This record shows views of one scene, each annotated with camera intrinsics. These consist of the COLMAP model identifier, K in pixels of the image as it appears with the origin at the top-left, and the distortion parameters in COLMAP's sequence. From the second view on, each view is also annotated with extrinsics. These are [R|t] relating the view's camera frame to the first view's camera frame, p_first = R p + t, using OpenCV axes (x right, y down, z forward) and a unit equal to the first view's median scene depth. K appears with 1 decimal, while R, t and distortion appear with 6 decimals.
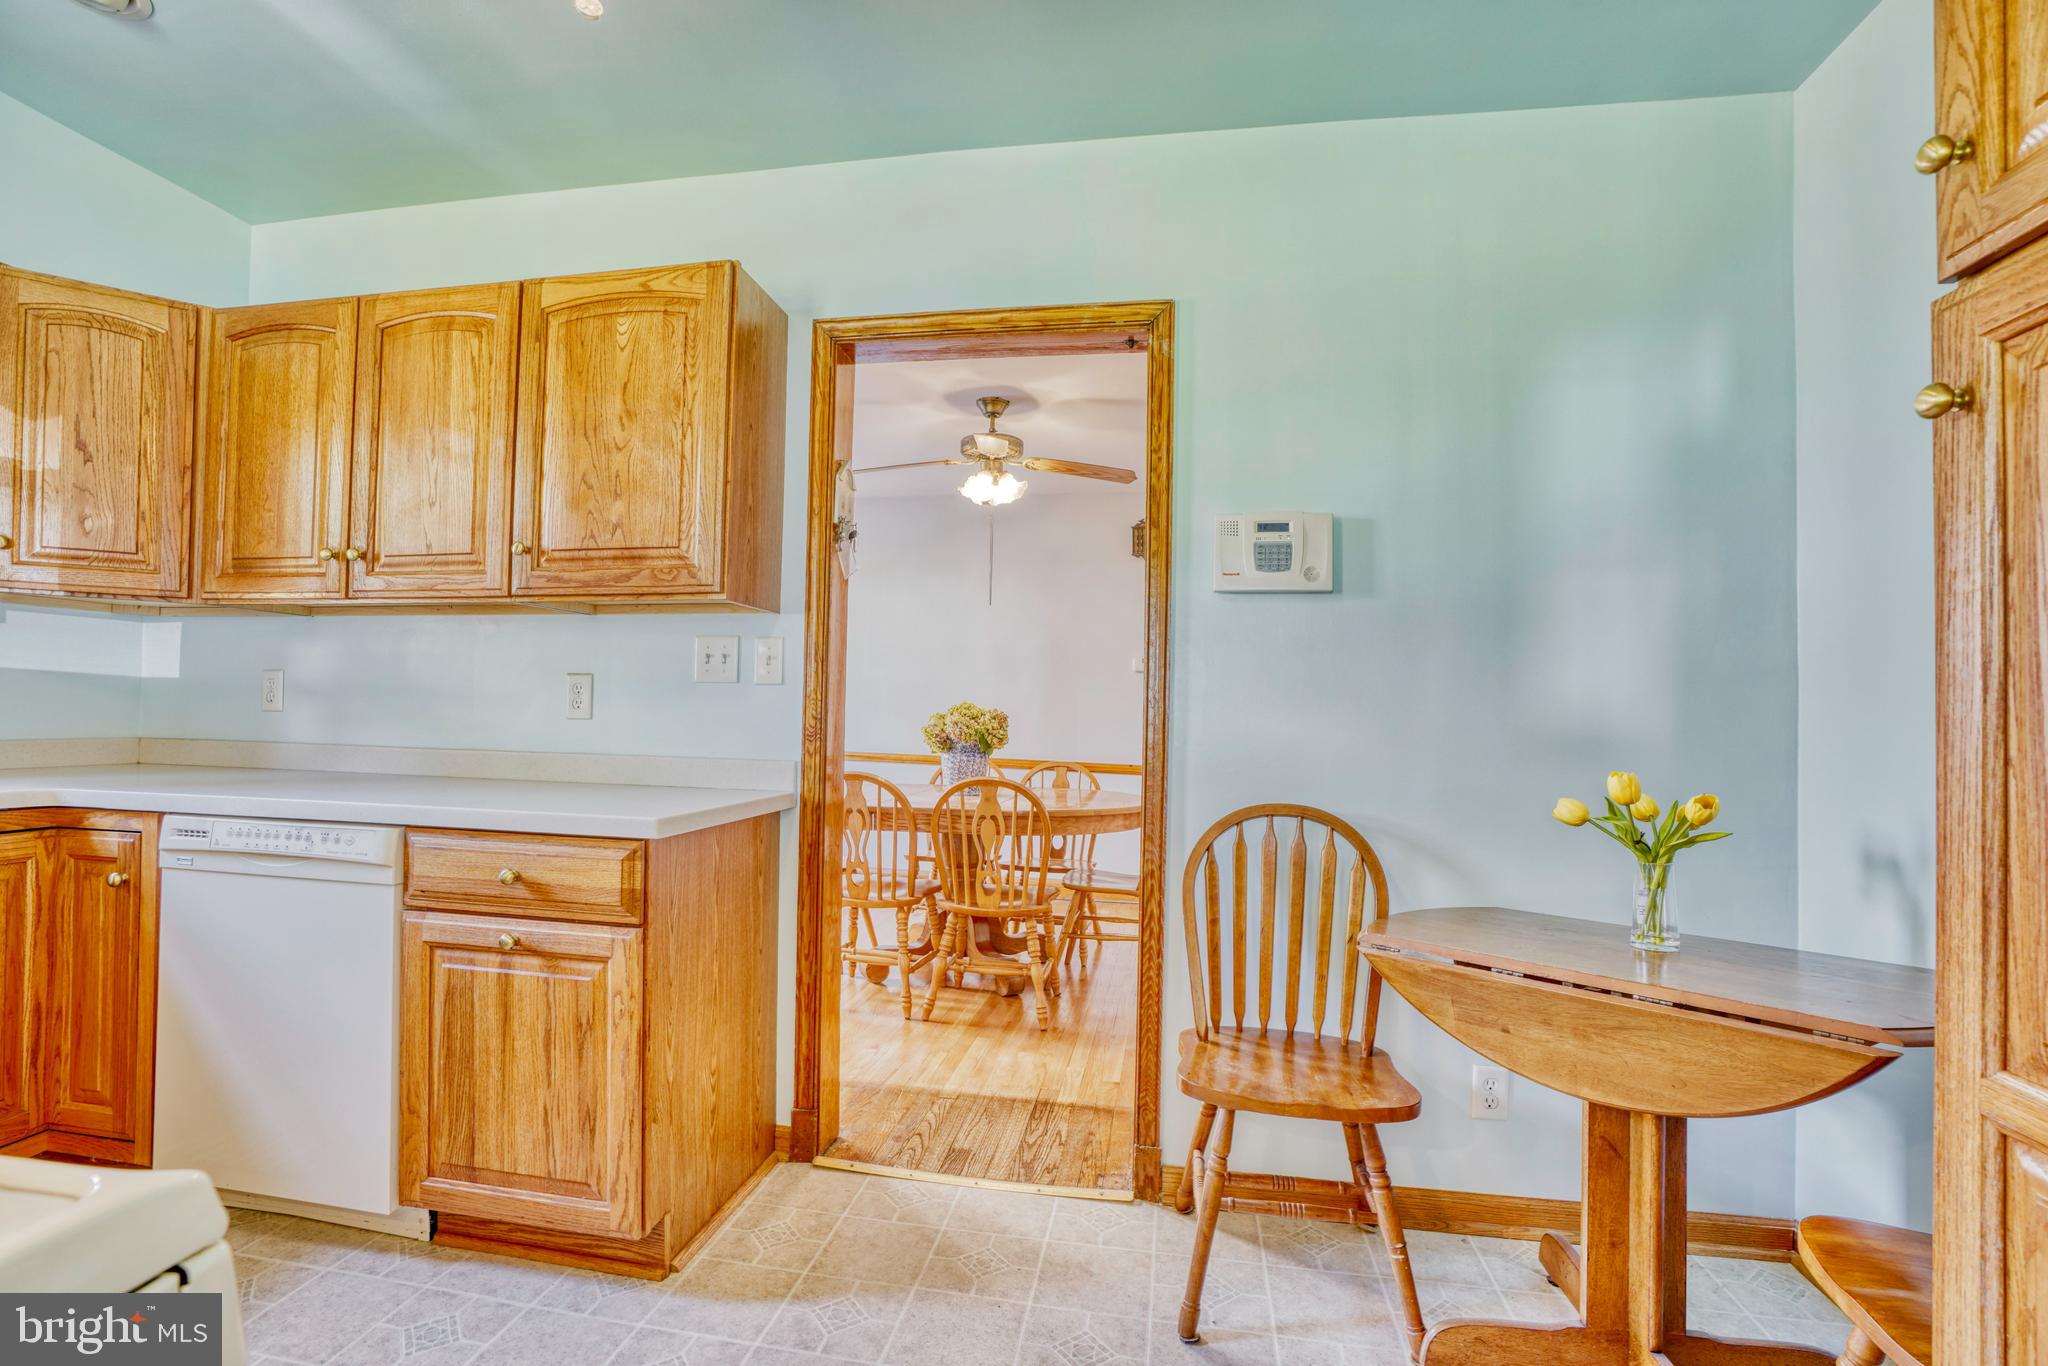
lens RADIAL K [[946.0, 0, 1008.0], [0, 946.0, 697.0], [0, 0, 1]] dist [-0.057133, 0.018795]
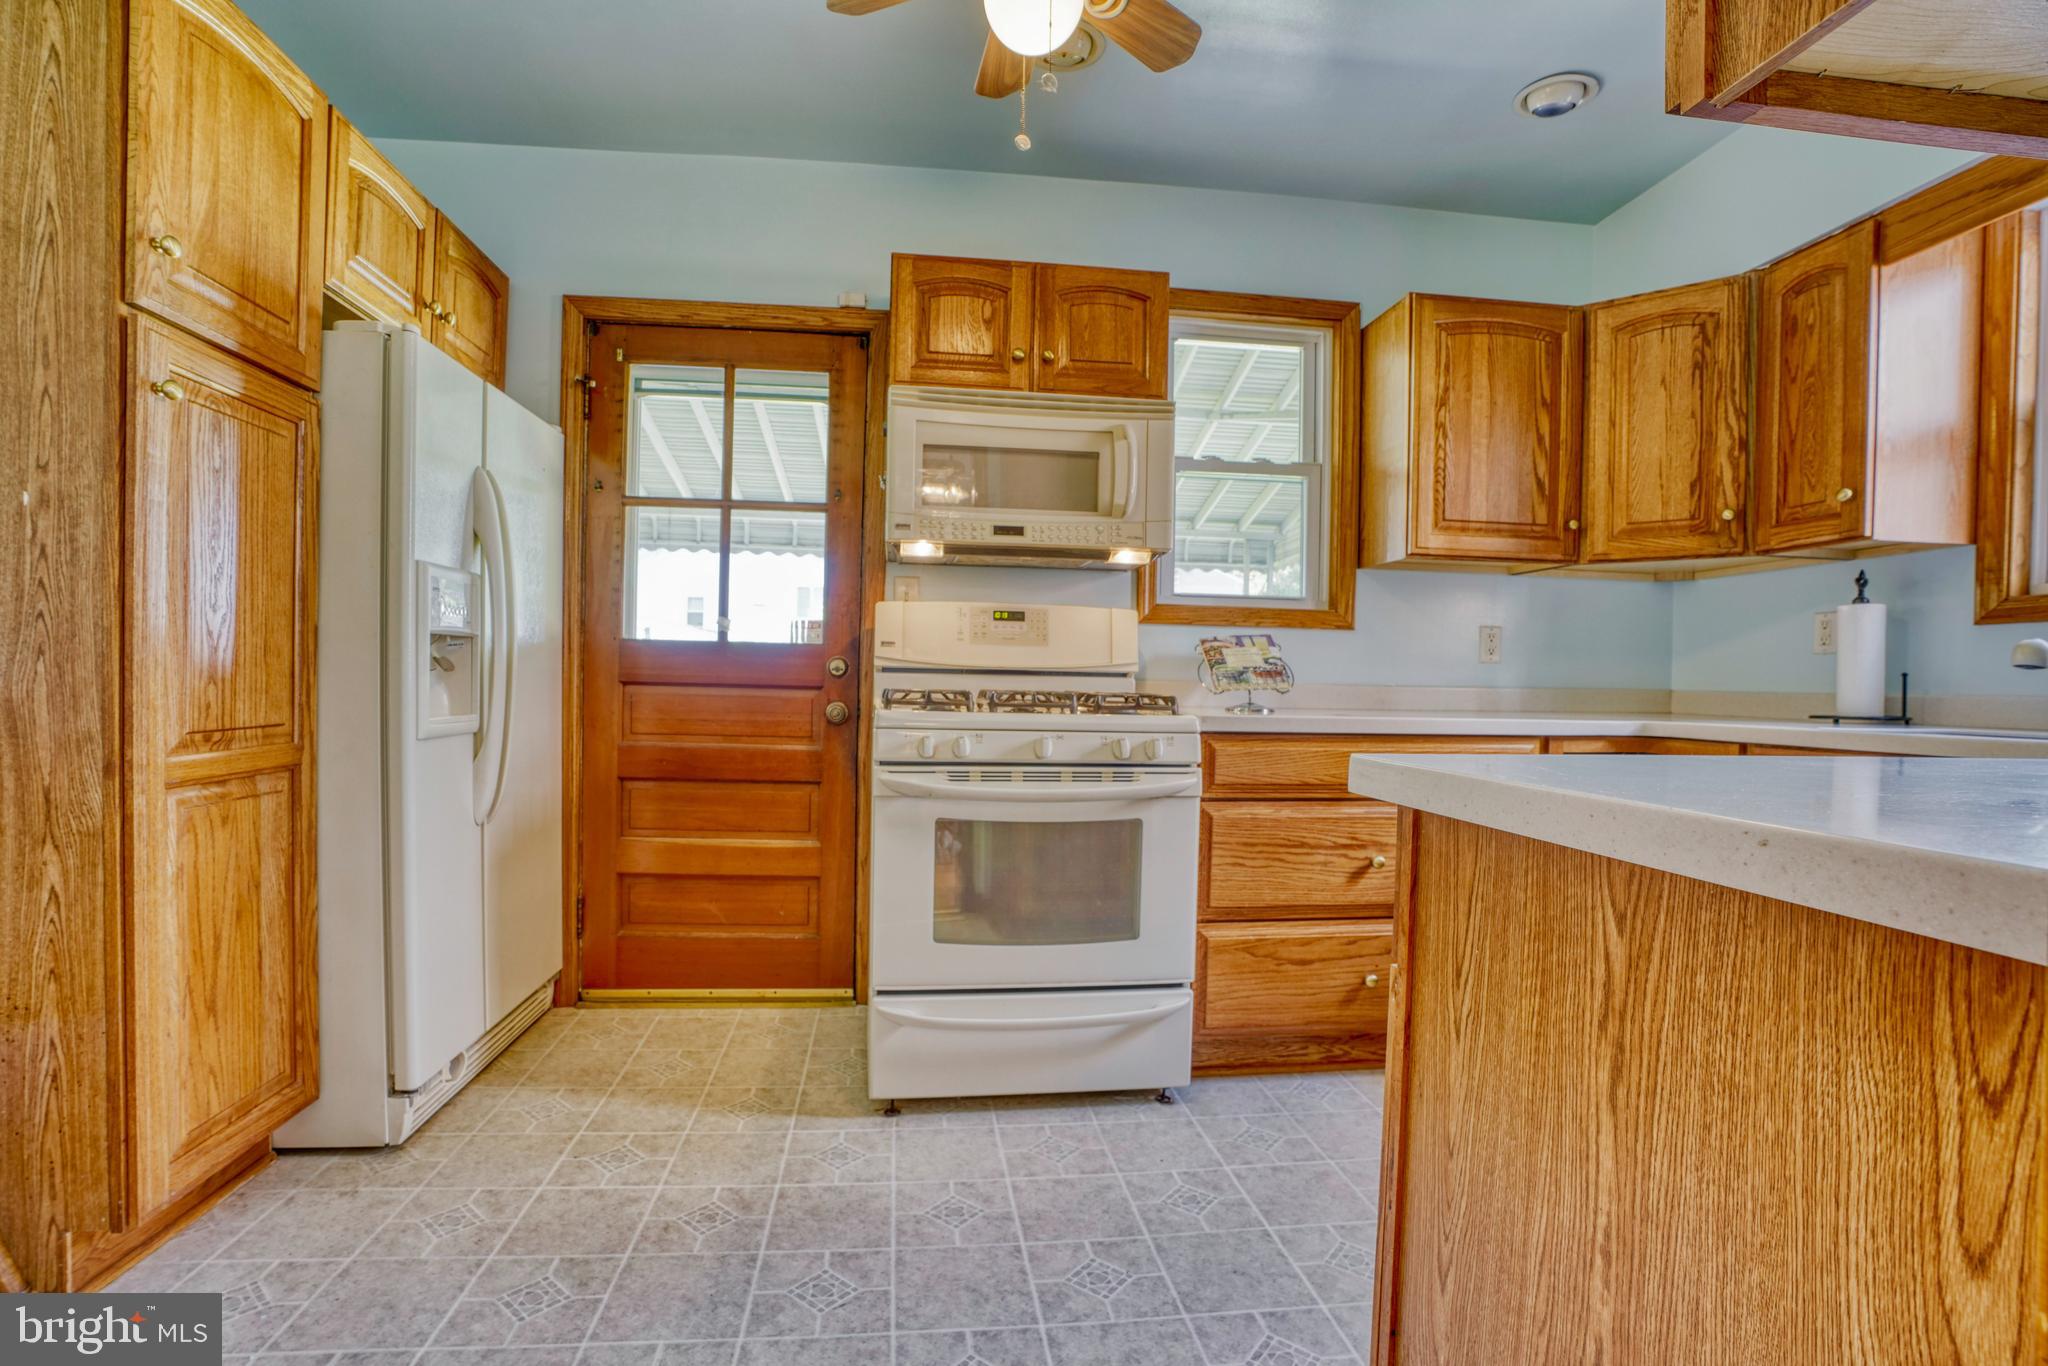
lens RADIAL K [[946.0, 0, 1008.0], [0, 946.0, 697.0], [0, 0, 1]] dist [-0.057133, 0.018795]
pose [[-0.957718, -0.034204, -0.285668, -0.018691], [-0.035243, 0.999378, -0.001503, 0.085410], [0.285542, 0.008628, -0.958327, 1.205911]]
